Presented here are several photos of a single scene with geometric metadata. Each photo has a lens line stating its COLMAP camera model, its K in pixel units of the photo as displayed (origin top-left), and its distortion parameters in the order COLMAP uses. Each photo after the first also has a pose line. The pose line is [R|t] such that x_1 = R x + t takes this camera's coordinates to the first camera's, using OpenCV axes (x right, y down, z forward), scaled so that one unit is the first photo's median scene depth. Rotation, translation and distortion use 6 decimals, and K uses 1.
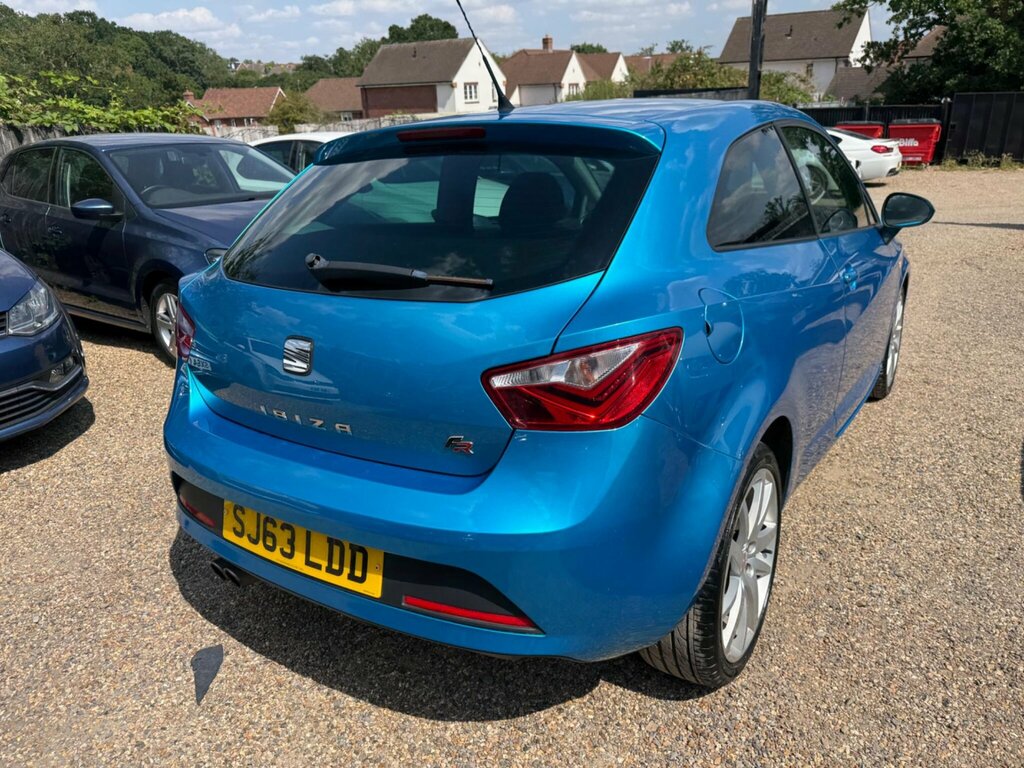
lens RADIAL K [[724.6, 0, 518.0], [0, 724.6, 389.3], [0, 0, 1]] dist [-0.002368, -0.005393]
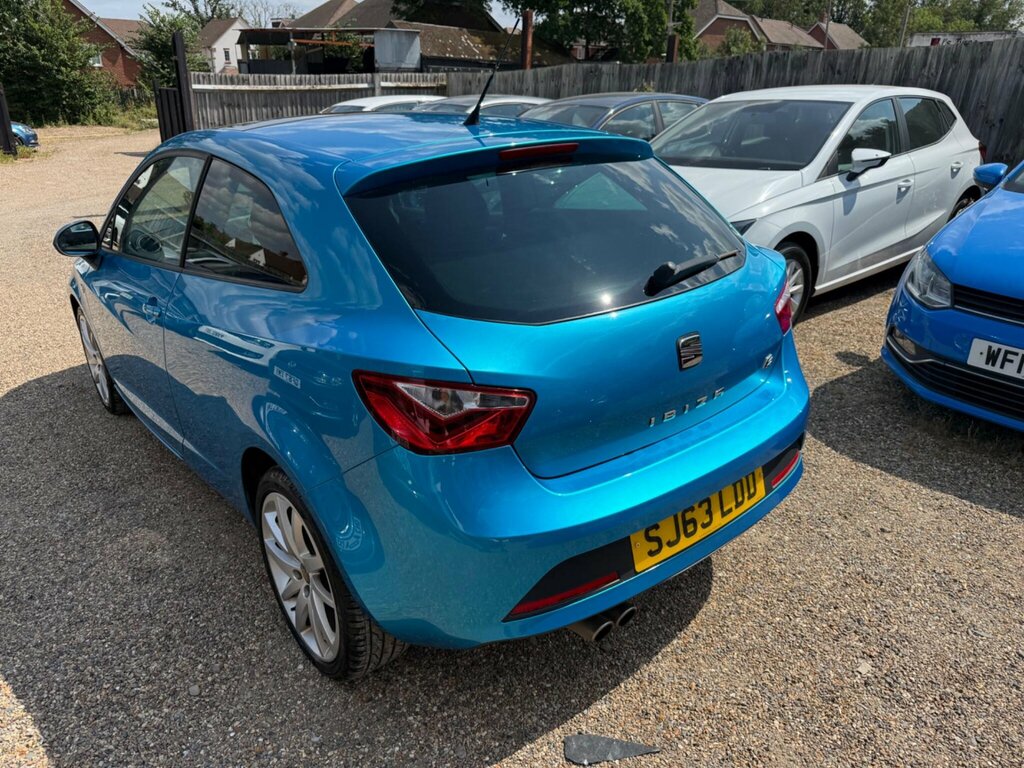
lens RADIAL K [[722.2, 0, 503.2], [0, 722.2, 385.3], [0, 0, 1]] dist [-0.003504, -0.000937]
pose [[0.307823, -0.329766, 0.892468, -0.985005], [0.323033, 0.918519, 0.227974, -0.240257], [-0.894927, 0.218121, 0.389267, 0.583288]]
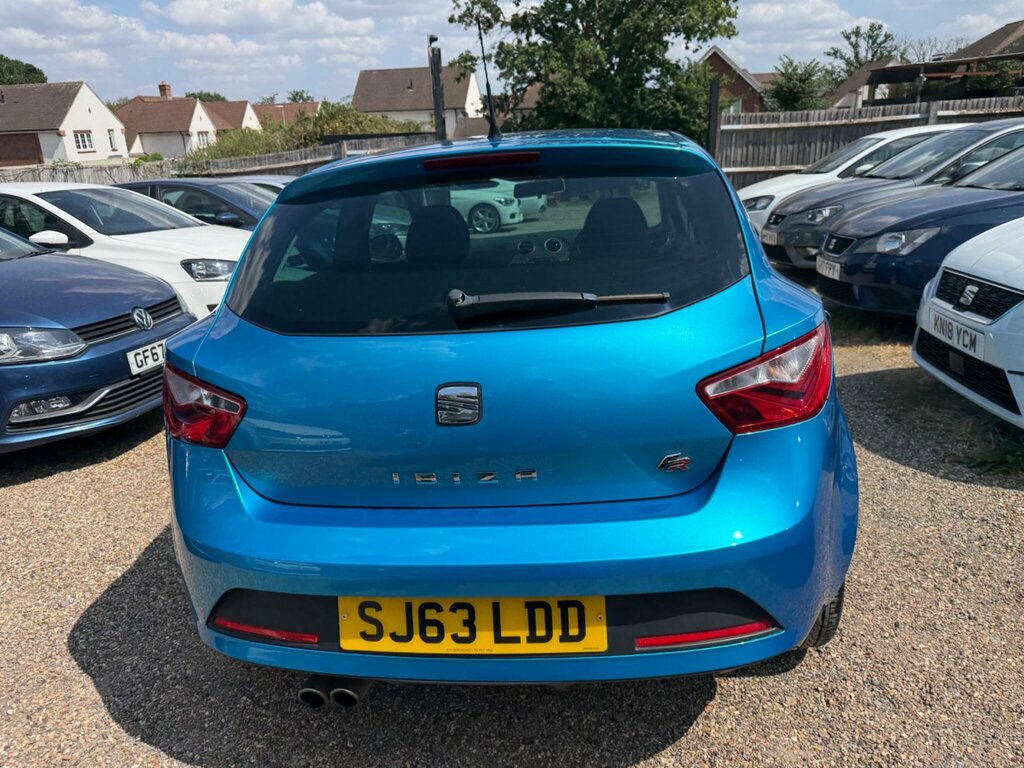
lens RADIAL K [[721.5, 0, 511.6], [0, 721.5, 375.6], [0, 0, 1]] dist [0.000559, -0.009474]
pose [[0.891724, -0.144606, 0.428856, -0.428965], [0.175907, 0.983818, -0.034031, -0.027887], [-0.416995, 0.105785, 0.902732, 0.129846]]
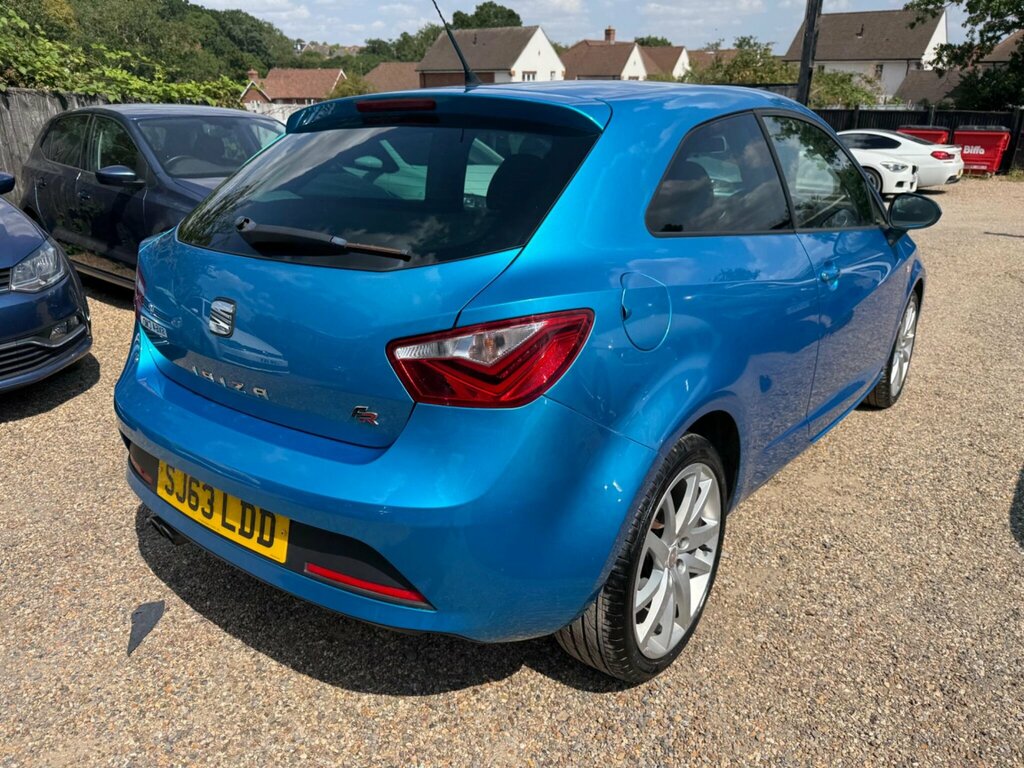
lens RADIAL K [[722.2, 0, 516.7], [0, 722.2, 394.7], [0, 0, 1]] dist [0.001665, -0.011012]
pose [[0.996246, 0.062907, -0.059469, 0.117279], [-0.061780, 0.997877, 0.020610, 0.010131], [0.060639, -0.016858, 0.998017, 0.017240]]
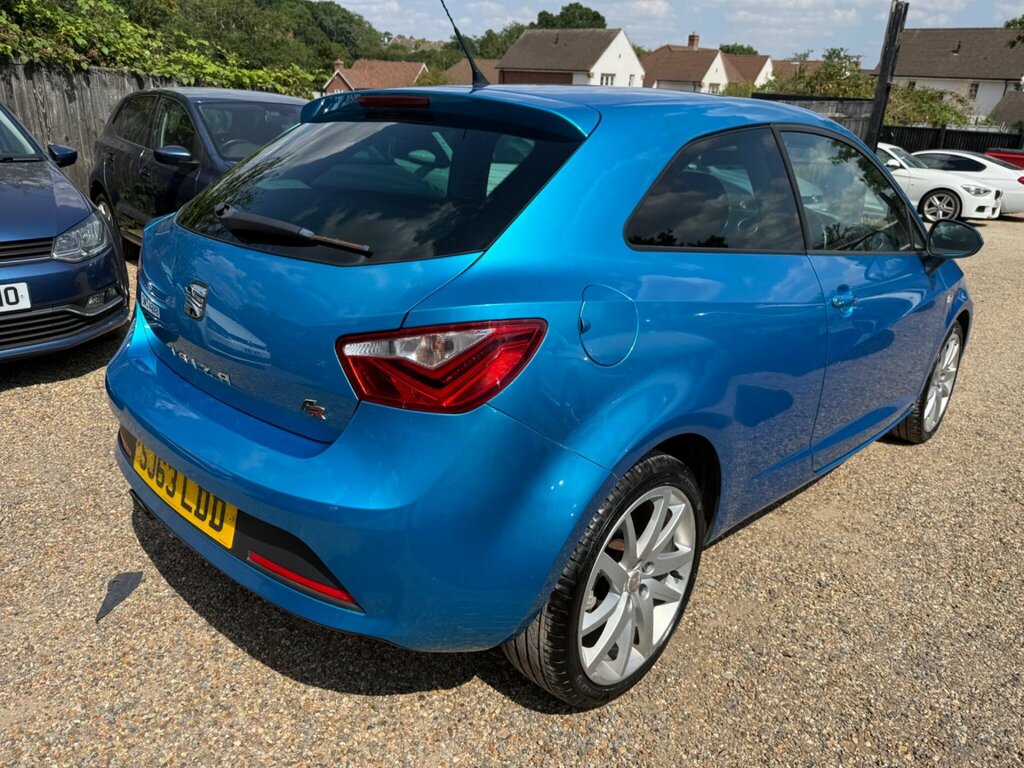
lens RADIAL K [[722.9, 0, 513.4], [0, 722.9, 385.9], [0, 0, 1]] dist [-0.003033, -0.005628]
pose [[0.979729, 0.142214, -0.141092, 0.204301], [-0.140967, 0.989835, 0.018844, -0.007072], [0.142338, 0.001427, 0.989817, 0.041775]]
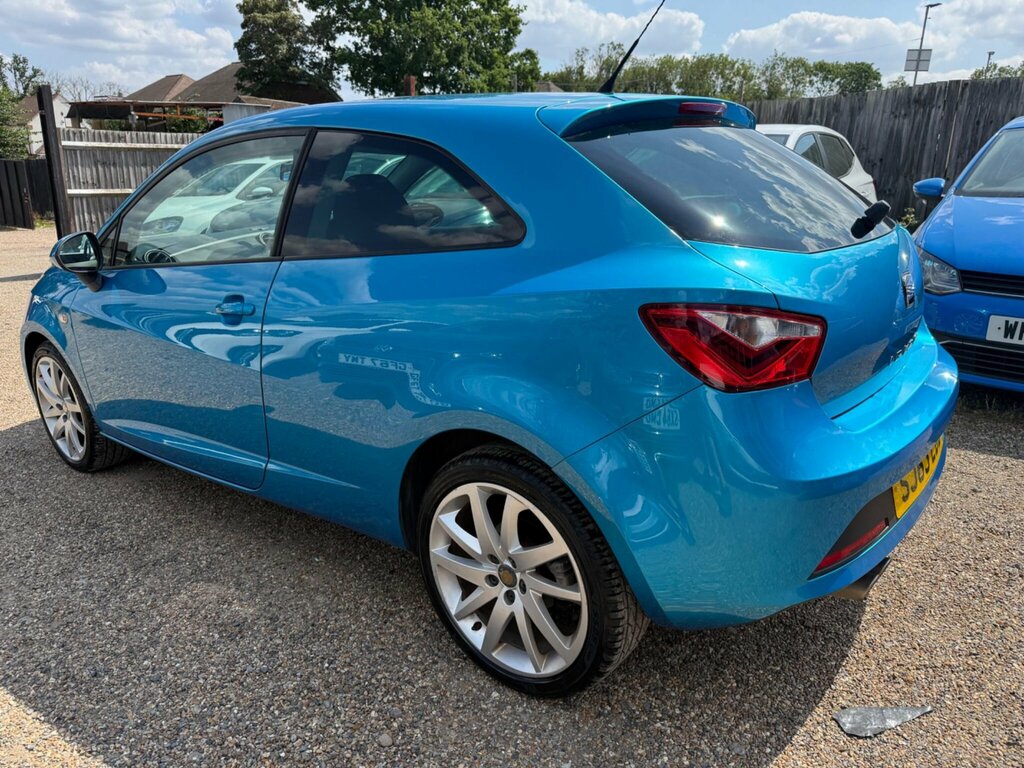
lens RADIAL K [[723.0, 0, 511.6], [0, 723.0, 384.6], [0, 0, 1]] dist [0.000806, -0.006895]
pose [[0.095318, -0.254668, 0.962319, -1.028305], [0.350034, 0.913558, 0.207093, -0.247199], [-0.931875, 0.317105, 0.176221, 0.988191]]
